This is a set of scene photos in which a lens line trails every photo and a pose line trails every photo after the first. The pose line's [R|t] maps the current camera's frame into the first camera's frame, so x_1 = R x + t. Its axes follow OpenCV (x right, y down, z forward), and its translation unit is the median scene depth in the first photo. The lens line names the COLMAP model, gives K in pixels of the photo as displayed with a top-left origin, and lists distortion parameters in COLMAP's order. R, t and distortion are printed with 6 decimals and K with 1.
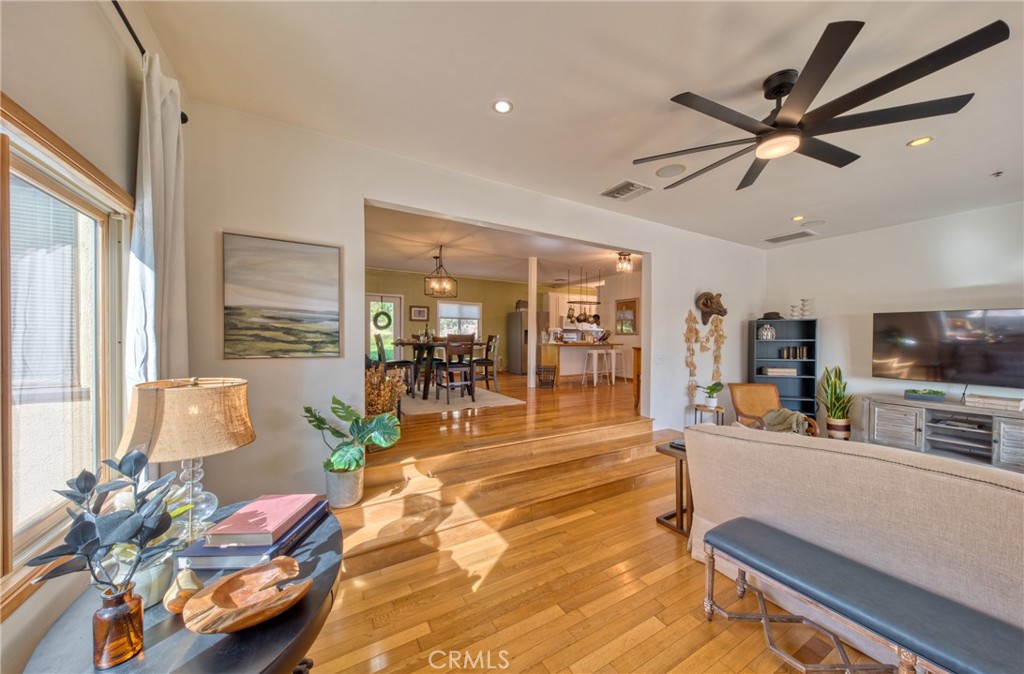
lens RADIAL K [[347.1, 0, 516.4], [0, 347.1, 343.1], [0, 0, 1]] dist [0.020254, -0.006770]
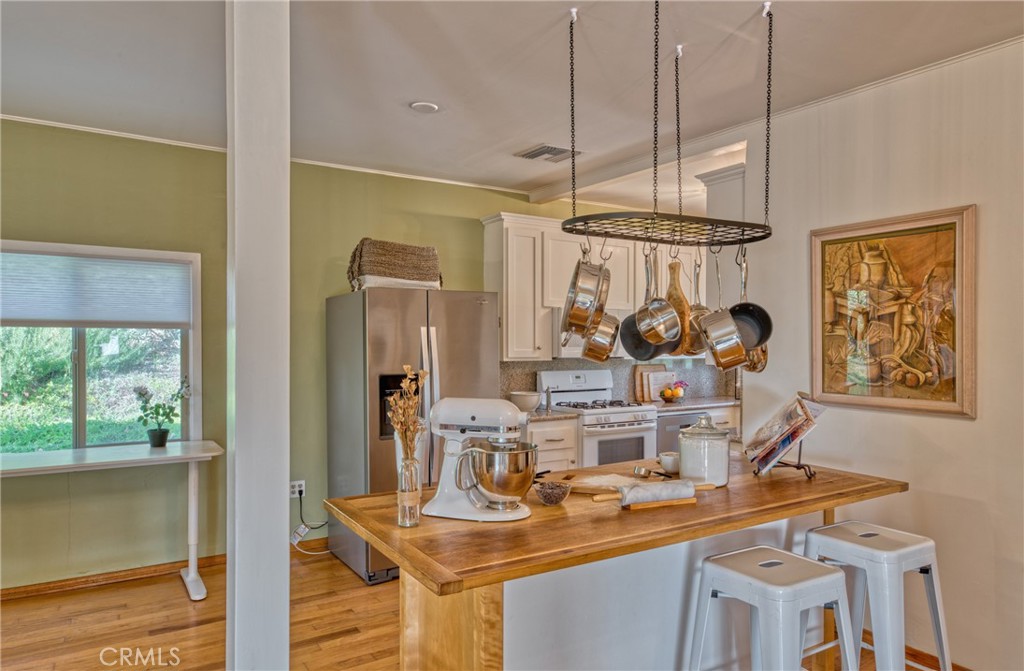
lens RADIAL K [[641.3, 0, 512.0], [0, 641.3, 335.5], [0, 0, 1]] dist [-0.000382, -0.000187]
pose [[0.999674, -0.007120, 0.024531, 0.180845], [0.007664, 0.999726, -0.022128, -0.097859], [-0.024367, 0.022309, 0.999454, 1.112686]]
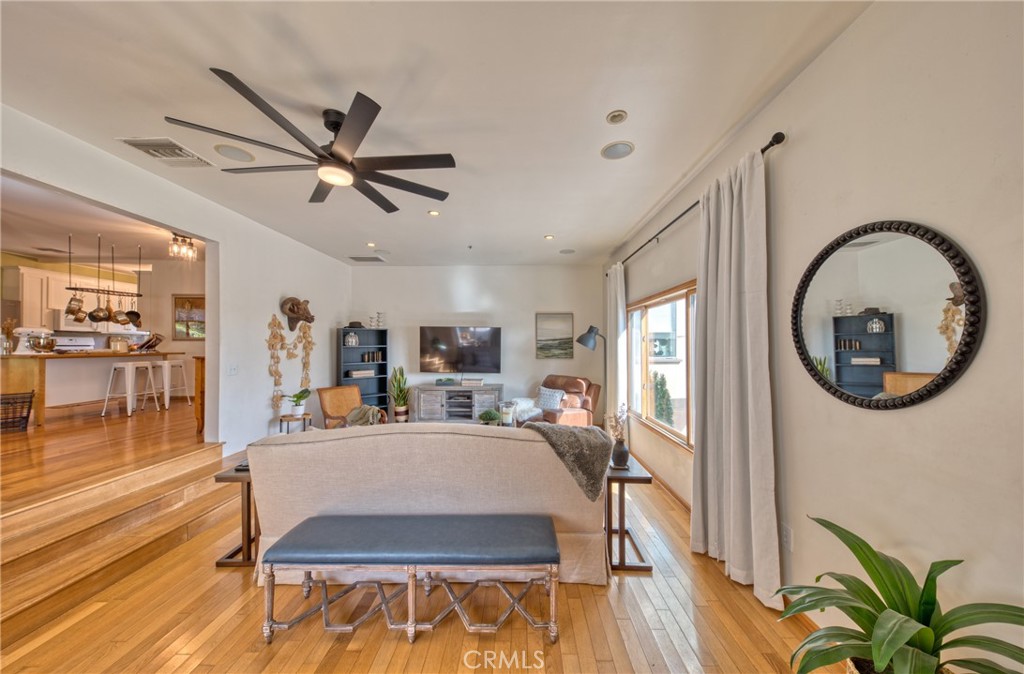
lens RADIAL K [[347.1, 0, 516.4], [0, 347.1, 343.1], [0, 0, 1]] dist [0.020254, -0.006770]
pose [[0.516395, -0.000123, 0.856350, 0.034727], [0.015313, 0.999841, -0.009091, -0.000482], [-0.856214, 0.017808, 0.516315, -0.030685]]
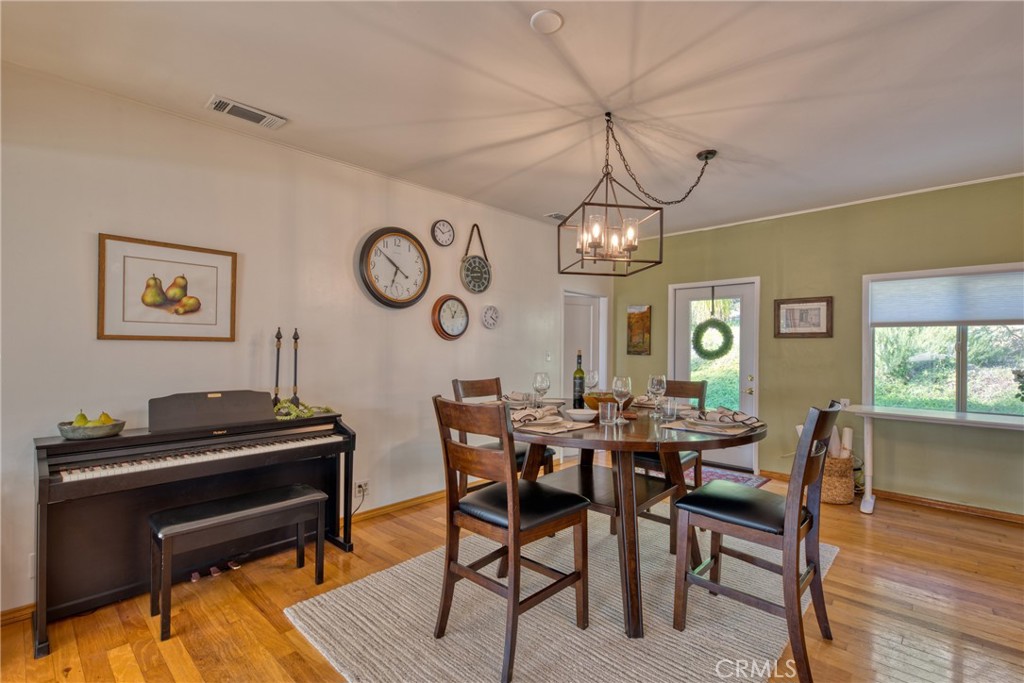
lens RADIAL K [[470.5, 0, 512.8], [0, 470.5, 347.6], [0, 0, 1]] dist [-0.000781, -0.000164]
pose [[0.284668, -0.007319, -0.958598, 0.223638], [-0.021986, 0.999658, -0.014161, -0.064744], [0.958374, 0.025107, 0.284409, 0.945314]]
